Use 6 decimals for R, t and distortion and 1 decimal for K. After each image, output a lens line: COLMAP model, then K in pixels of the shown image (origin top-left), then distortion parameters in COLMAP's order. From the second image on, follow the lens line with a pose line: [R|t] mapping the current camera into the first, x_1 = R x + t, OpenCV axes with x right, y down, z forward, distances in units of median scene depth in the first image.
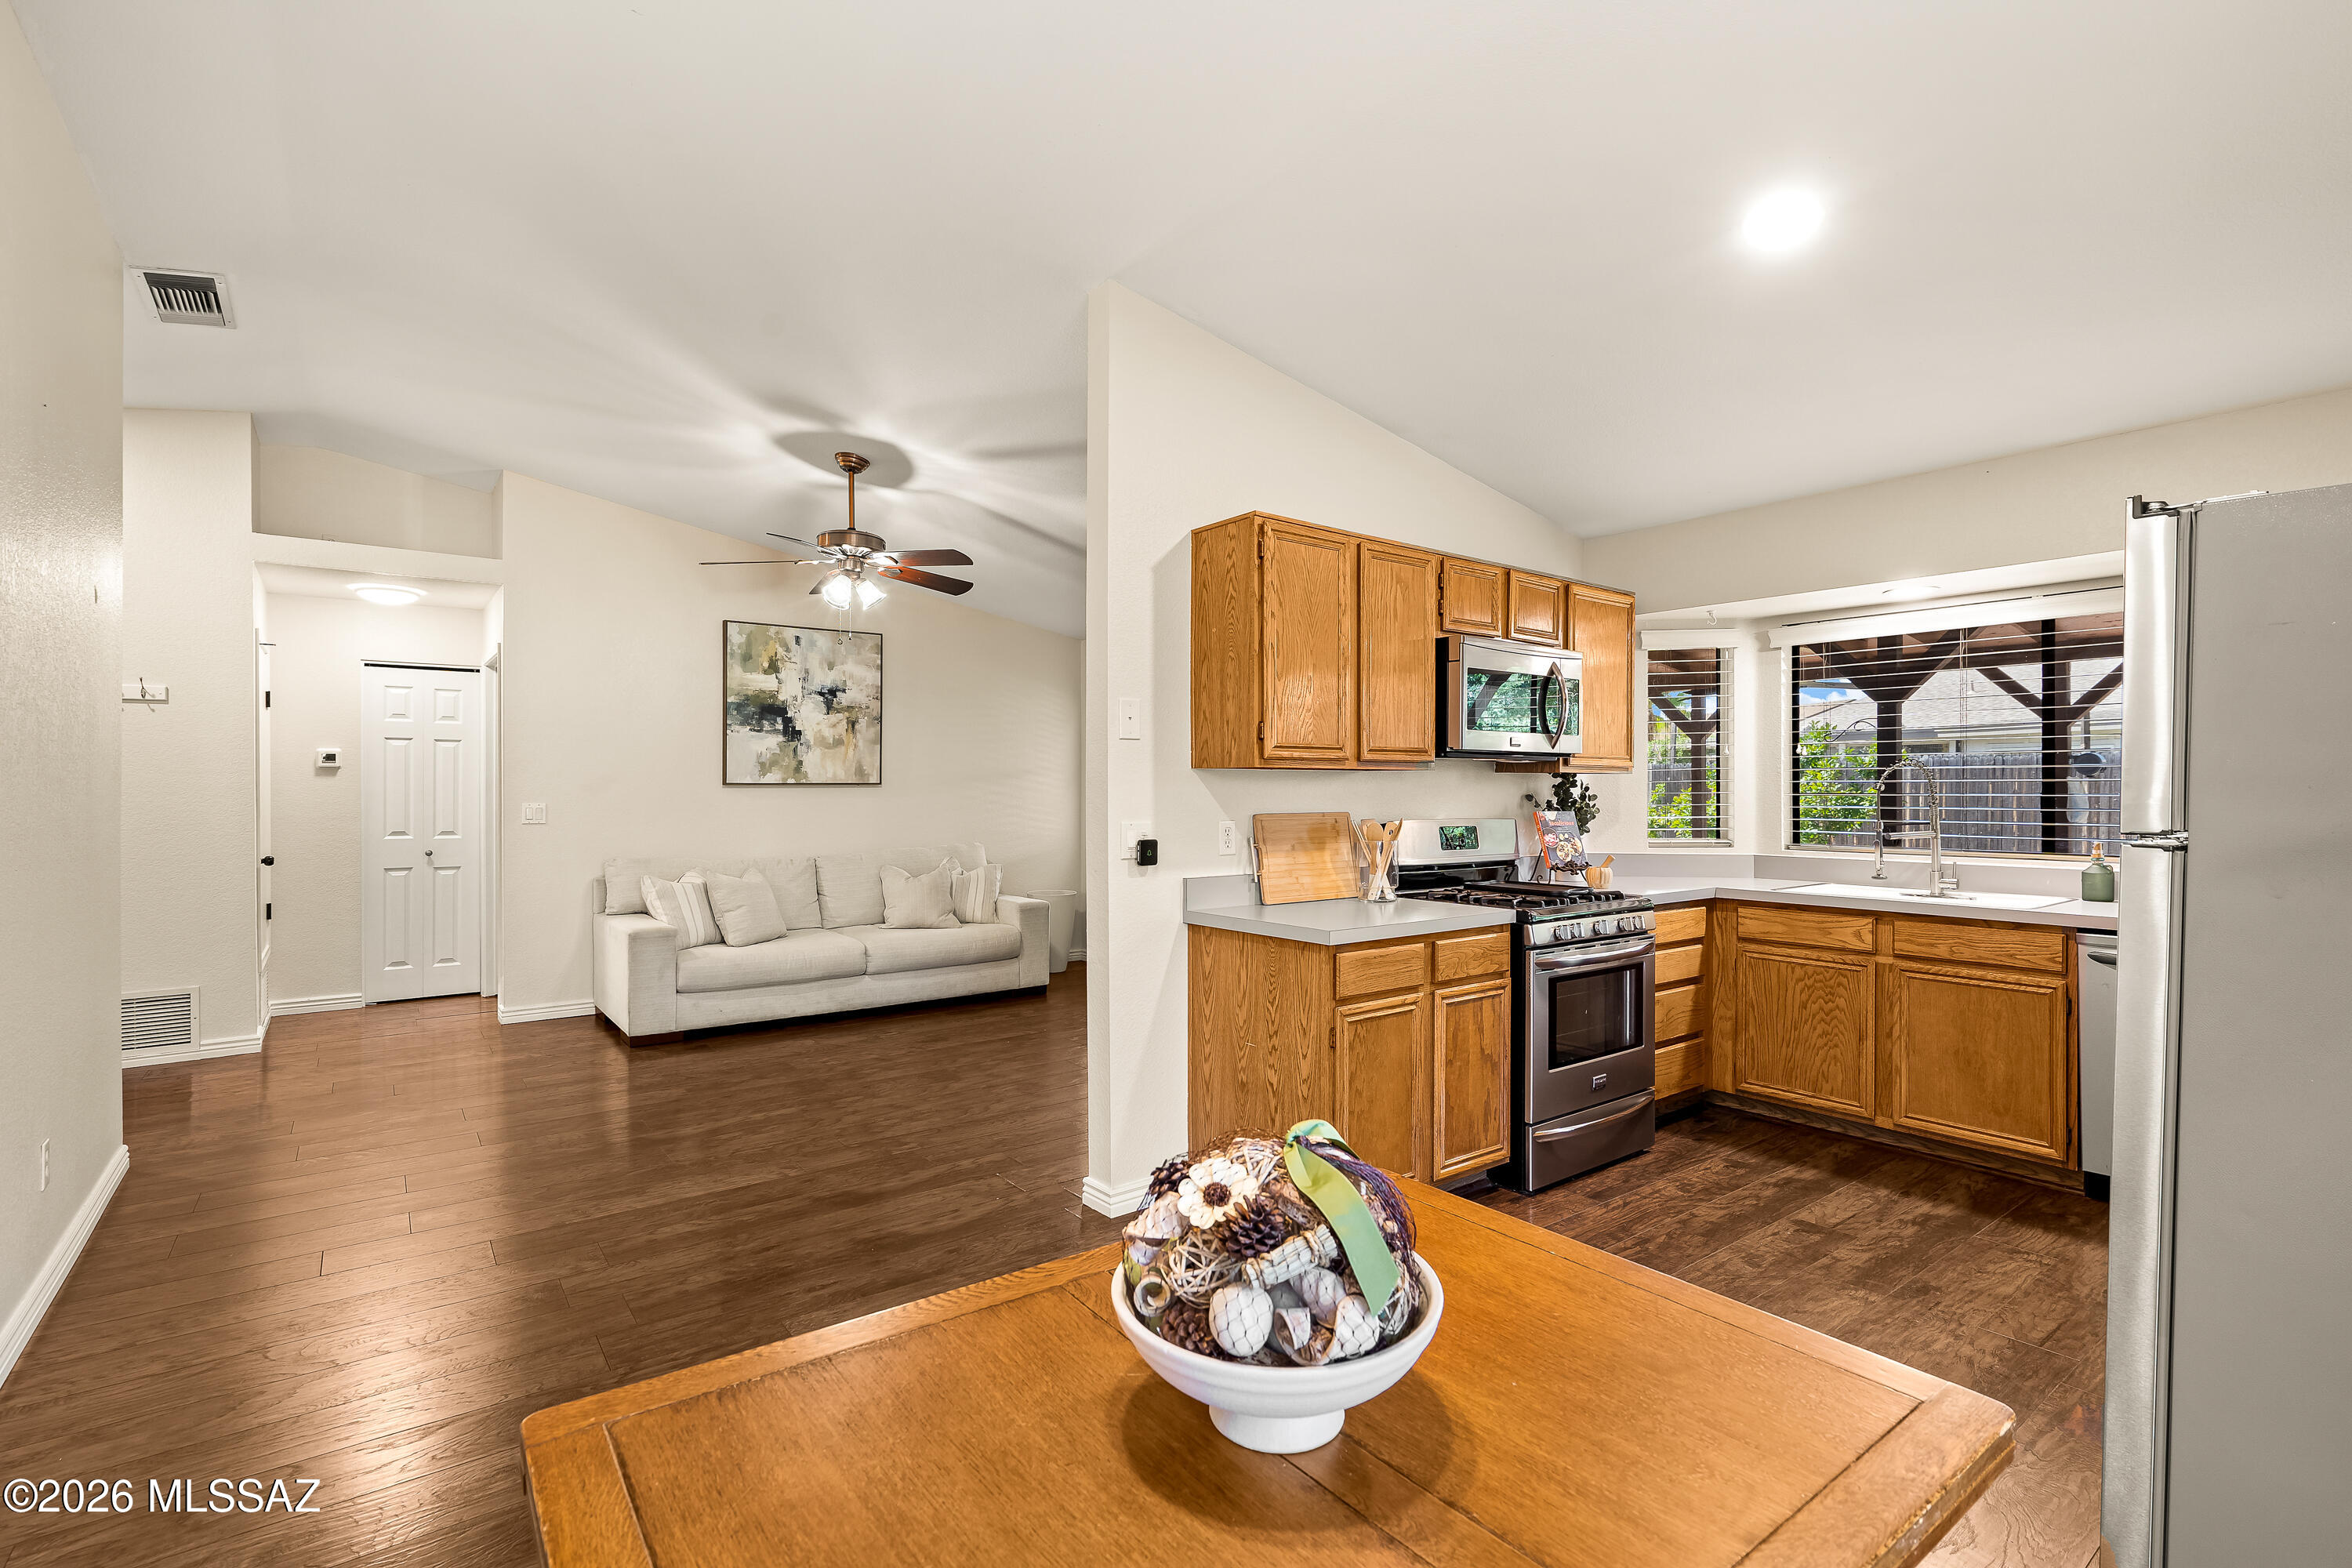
lens RADIAL K [[1076.4, 0, 1176.0], [0, 1076.4, 784.0], [0, 0, 1]] dist [0.002548, 0.000924]
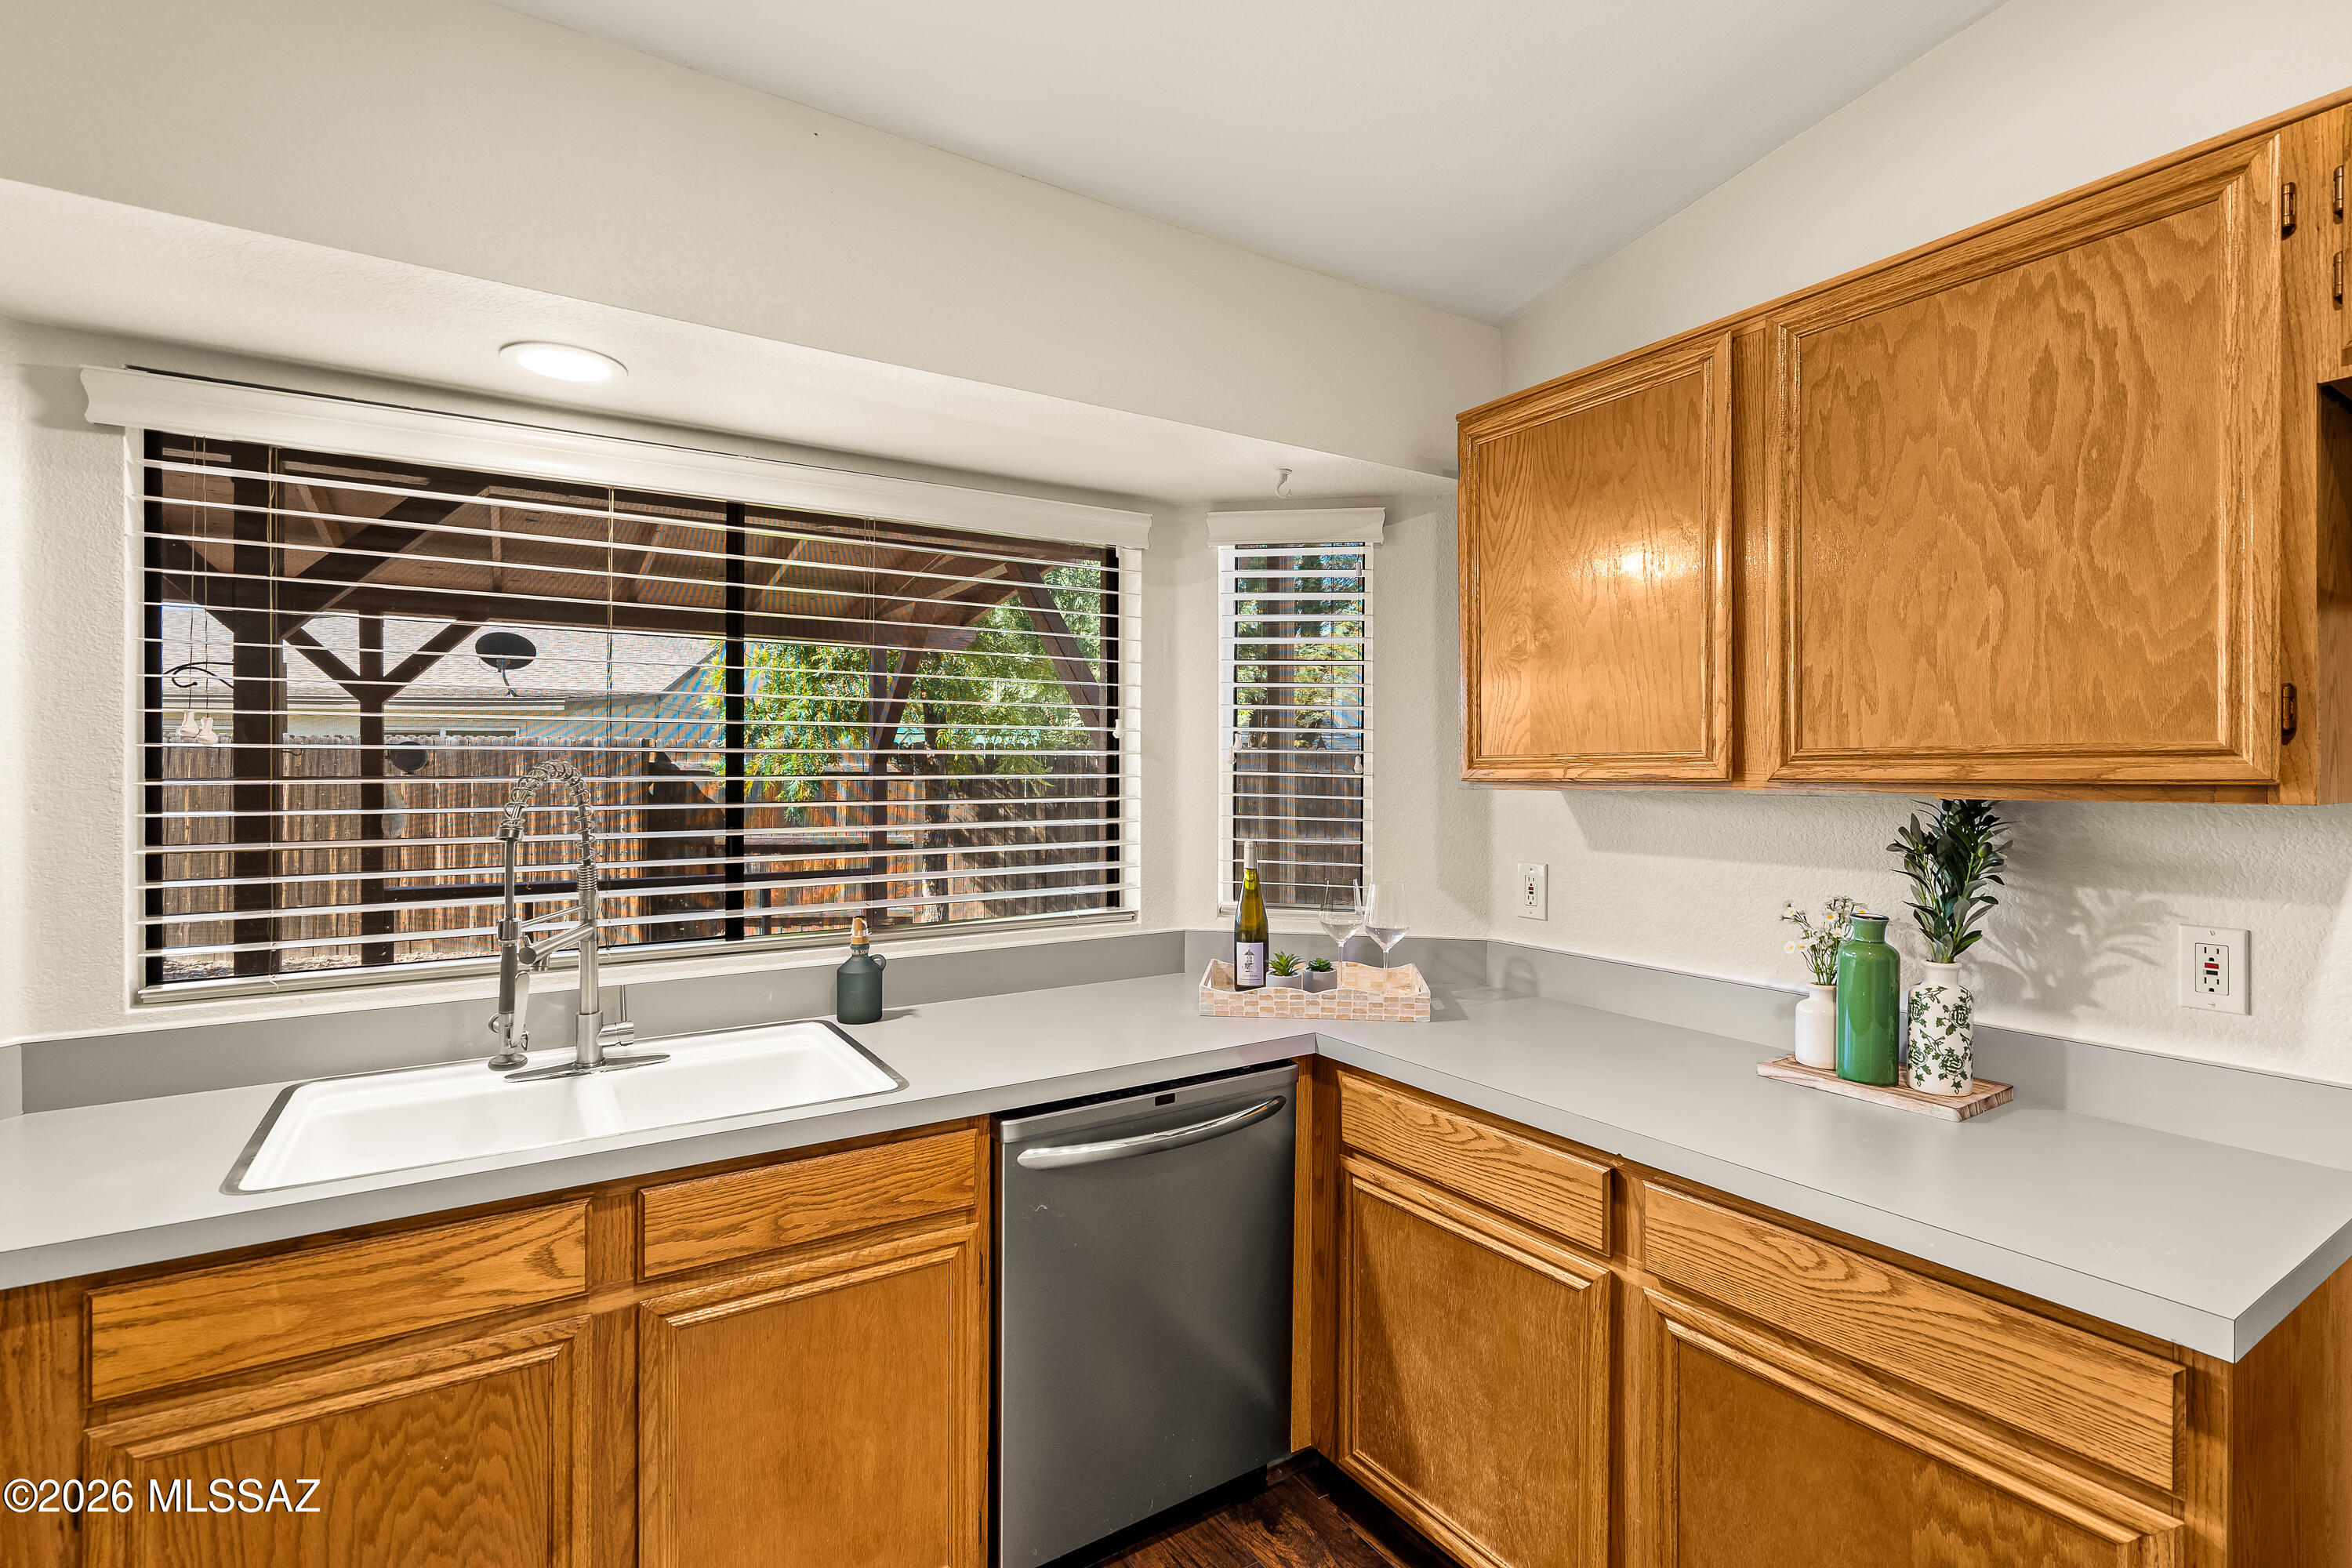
lens RADIAL K [[1077.3, 0, 1167.2], [0, 1077.3, 771.9], [0, 0, 1]] dist [-0.002207, 0.000593]
pose [[0.091990, -0.002742, 0.995756, 0.291507], [-0.004057, 0.999987, 0.003128, -0.022315], [-0.995752, -0.004327, 0.091977, 0.745631]]
